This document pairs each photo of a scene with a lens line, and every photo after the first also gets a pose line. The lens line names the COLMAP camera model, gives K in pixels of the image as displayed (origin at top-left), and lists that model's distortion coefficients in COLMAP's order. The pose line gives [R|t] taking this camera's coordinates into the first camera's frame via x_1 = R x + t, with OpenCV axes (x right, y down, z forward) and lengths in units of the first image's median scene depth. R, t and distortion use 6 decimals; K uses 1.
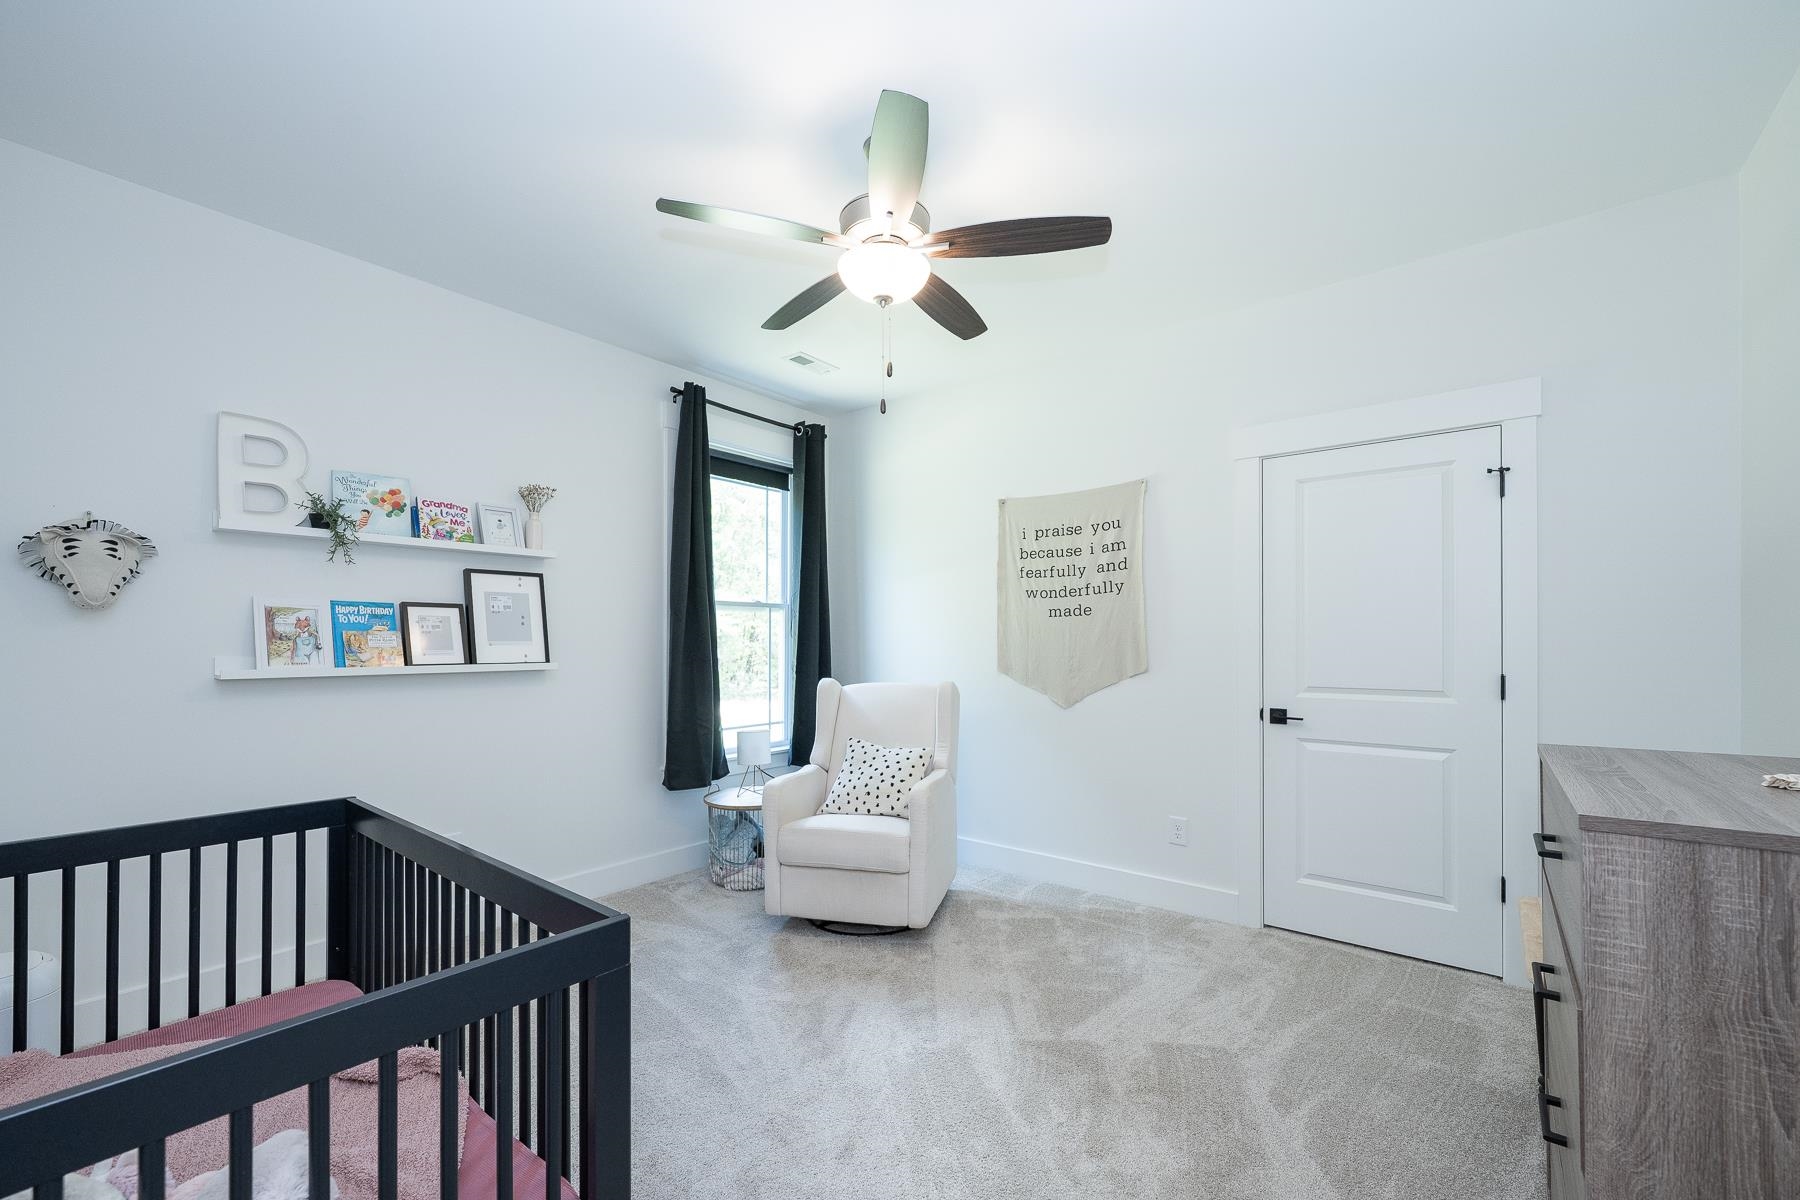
lens RADIAL K [[736.7, 0, 889.9], [0, 736.7, 632.5], [0, 0, 1]] dist [0.006426, 0.000006]
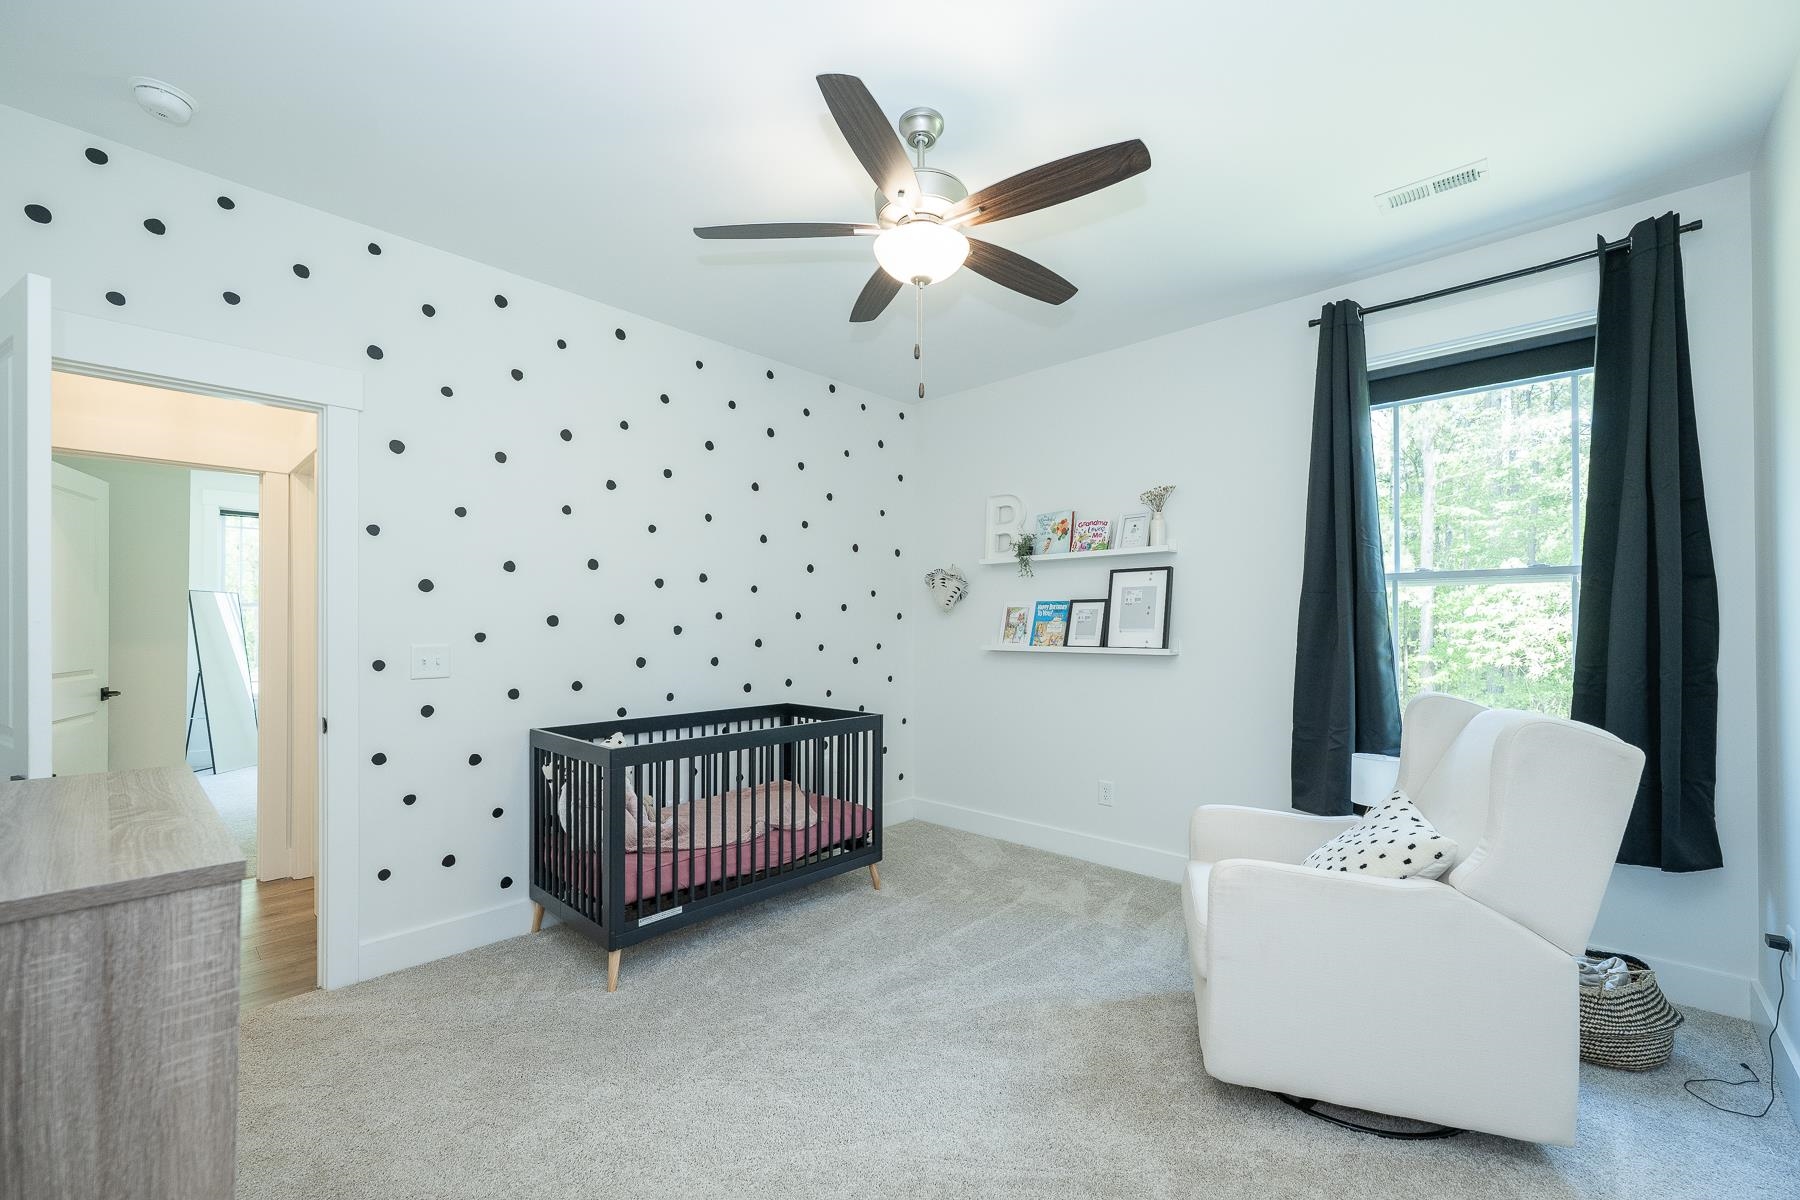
lens RADIAL K [[736.7, 0, 889.9], [0, 736.7, 632.5], [0, 0, 1]] dist [0.006426, 0.000006]
pose [[-0.067270, 0.006245, -0.997715, 0.749603], [0.009401, 0.999940, 0.005625, 0.008560], [0.997691, -0.009001, -0.067324, 0.777487]]
